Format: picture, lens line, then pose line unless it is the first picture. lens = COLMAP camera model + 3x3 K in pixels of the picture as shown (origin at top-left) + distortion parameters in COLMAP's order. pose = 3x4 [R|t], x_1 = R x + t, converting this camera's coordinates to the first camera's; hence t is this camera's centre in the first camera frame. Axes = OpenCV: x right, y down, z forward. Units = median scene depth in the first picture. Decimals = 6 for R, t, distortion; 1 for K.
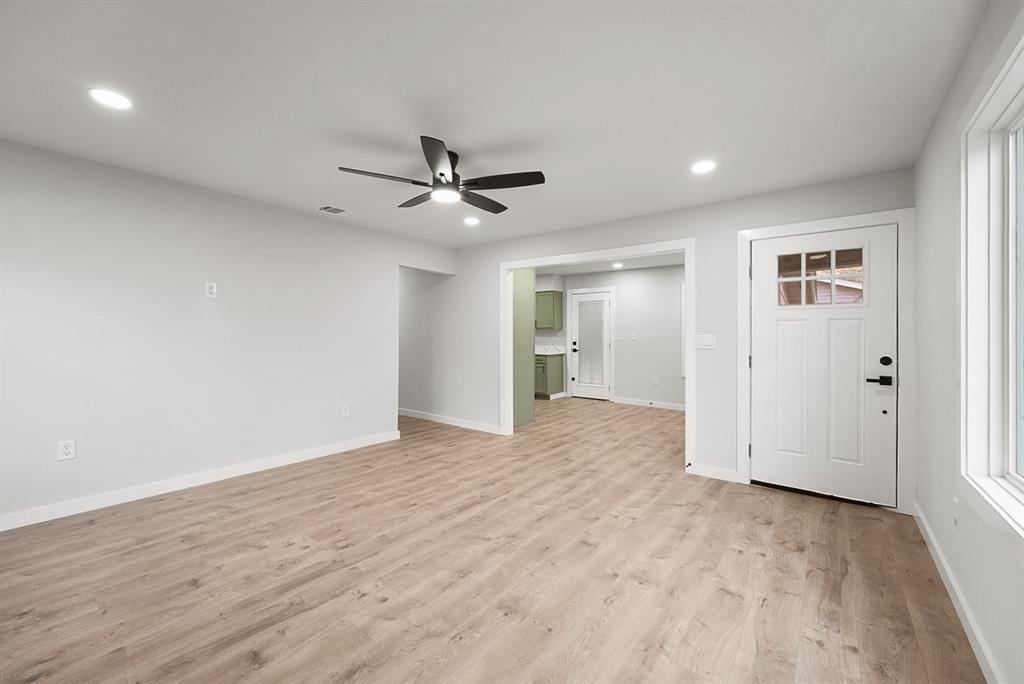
lens RADIAL K [[423.1, 0, 512.6], [0, 423.1, 335.5], [0, 0, 1]] dist [-0.000898, 0.000513]
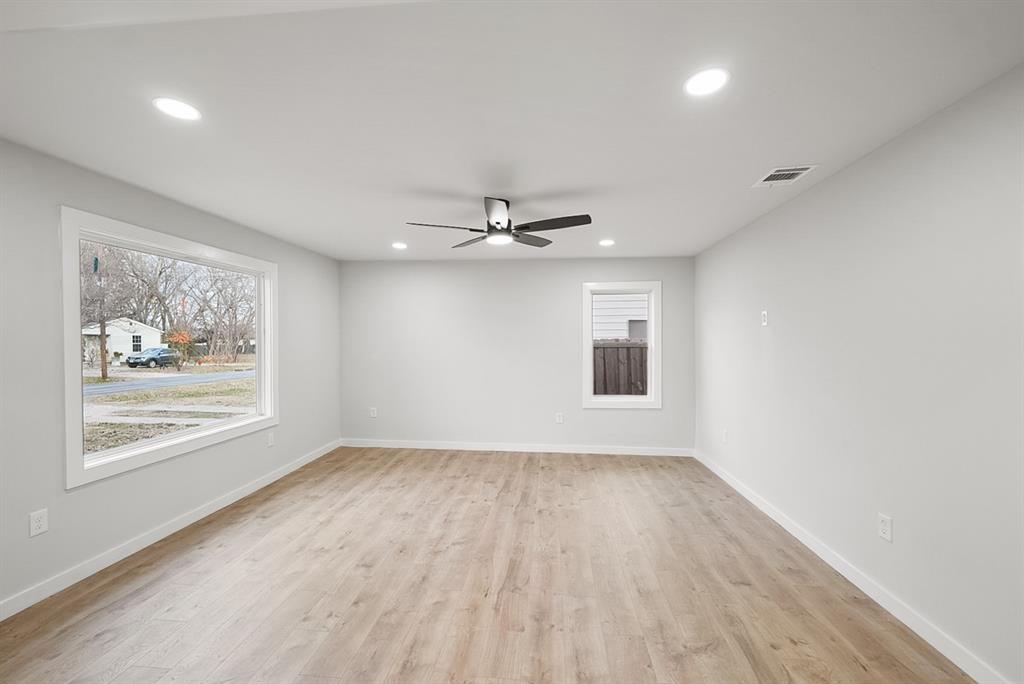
lens RADIAL K [[423.1, 0, 511.1], [0, 423.1, 342.2], [0, 0, 1]] dist [-0.000898, 0.000513]
pose [[-0.851042, -0.003296, -0.525087, 0.413963], [-0.001279, 0.999990, -0.004203, -0.062004], [0.525096, -0.002905, -0.851038, 2.042194]]
